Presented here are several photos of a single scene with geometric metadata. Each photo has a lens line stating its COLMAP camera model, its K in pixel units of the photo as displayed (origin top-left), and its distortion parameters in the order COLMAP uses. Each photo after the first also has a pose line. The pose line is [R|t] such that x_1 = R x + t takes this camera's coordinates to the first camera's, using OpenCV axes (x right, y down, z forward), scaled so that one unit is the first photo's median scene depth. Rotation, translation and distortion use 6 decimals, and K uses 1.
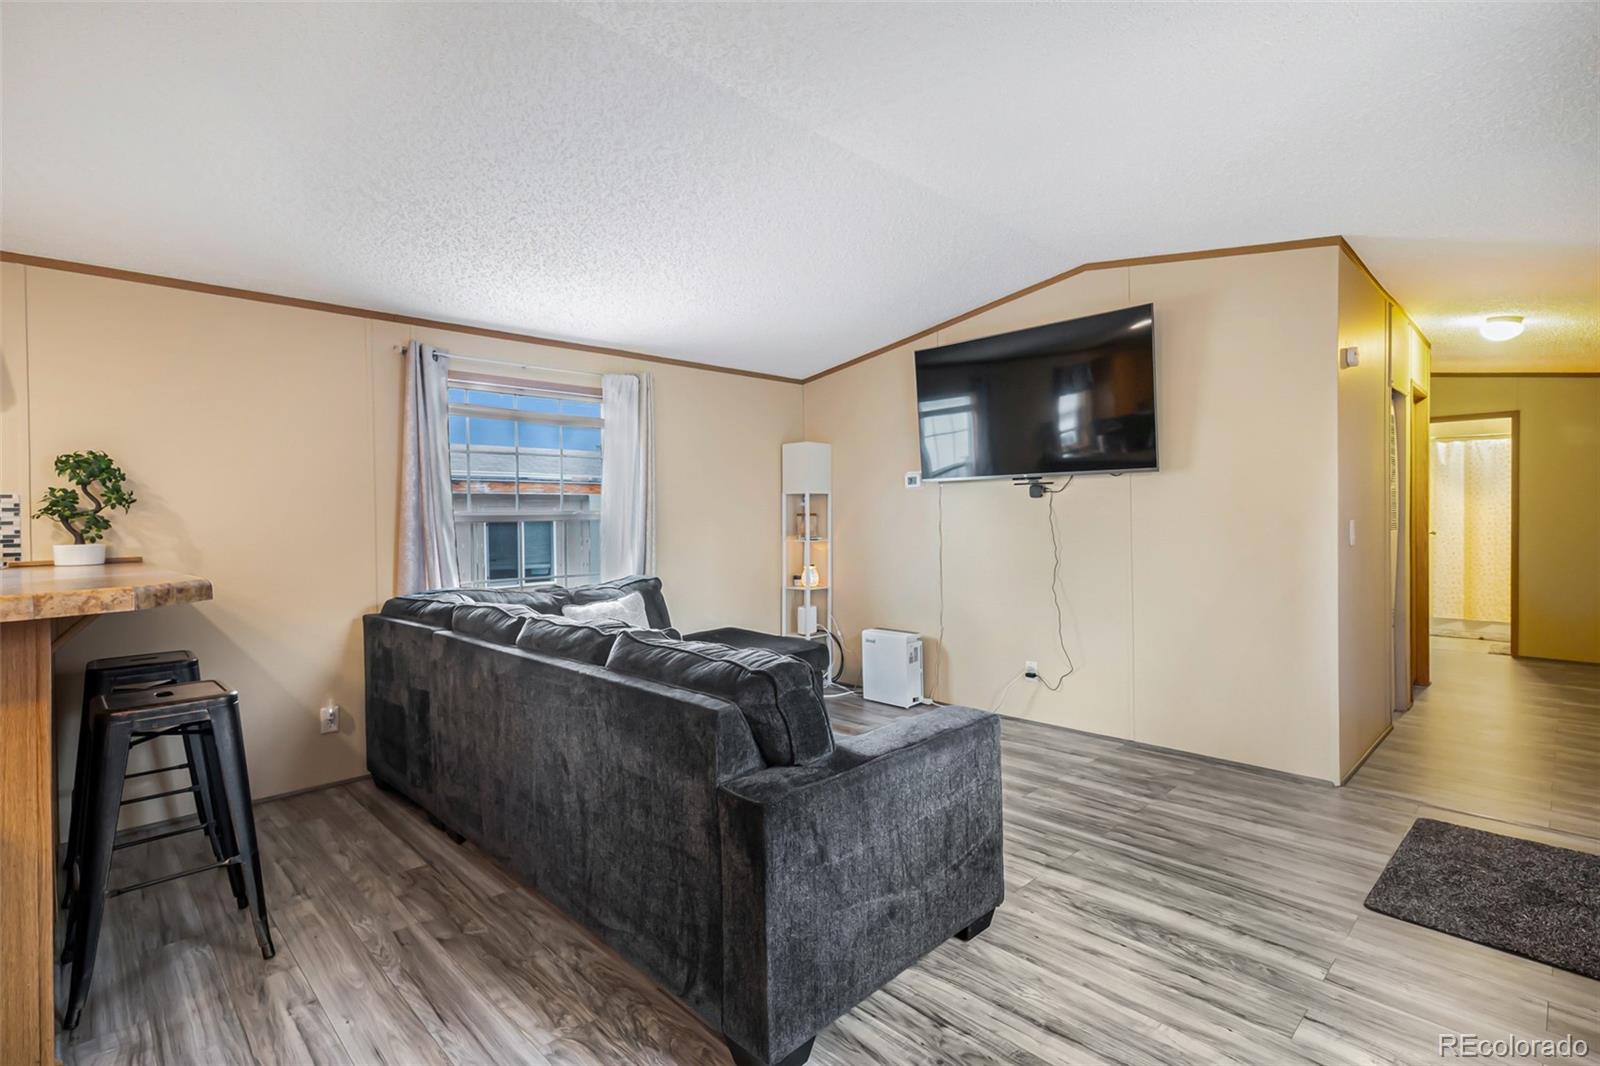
lens RADIAL K [[762.1, 0, 795.5], [0, 762.1, 528.8], [0, 0, 1]] dist [0.014126, -0.000904]
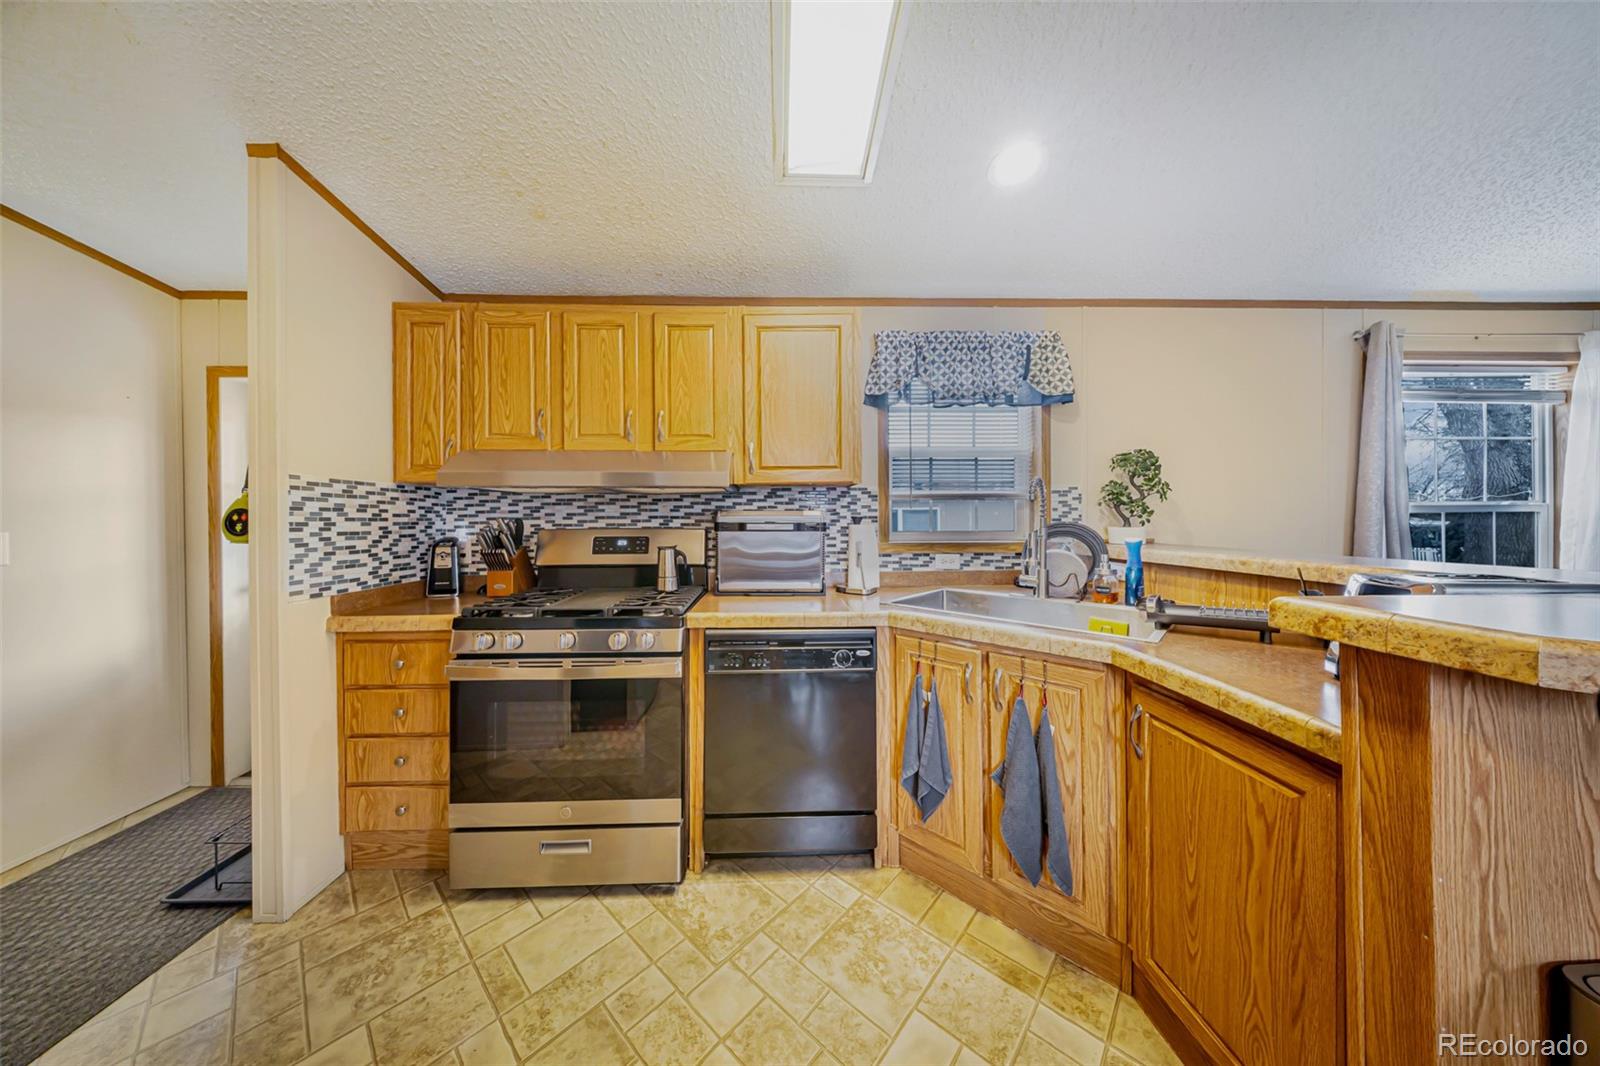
lens RADIAL K [[484.7, 0, 796.9], [0, 484.7, 518.5], [0, 0, 1]] dist [-0.005901, -0.000042]
pose [[0.736535, 0.014645, -0.676241, -0.817196], [-0.011822, 0.999892, 0.008779, 0.006877], [0.676296, 0.001528, 0.736628, 0.086780]]
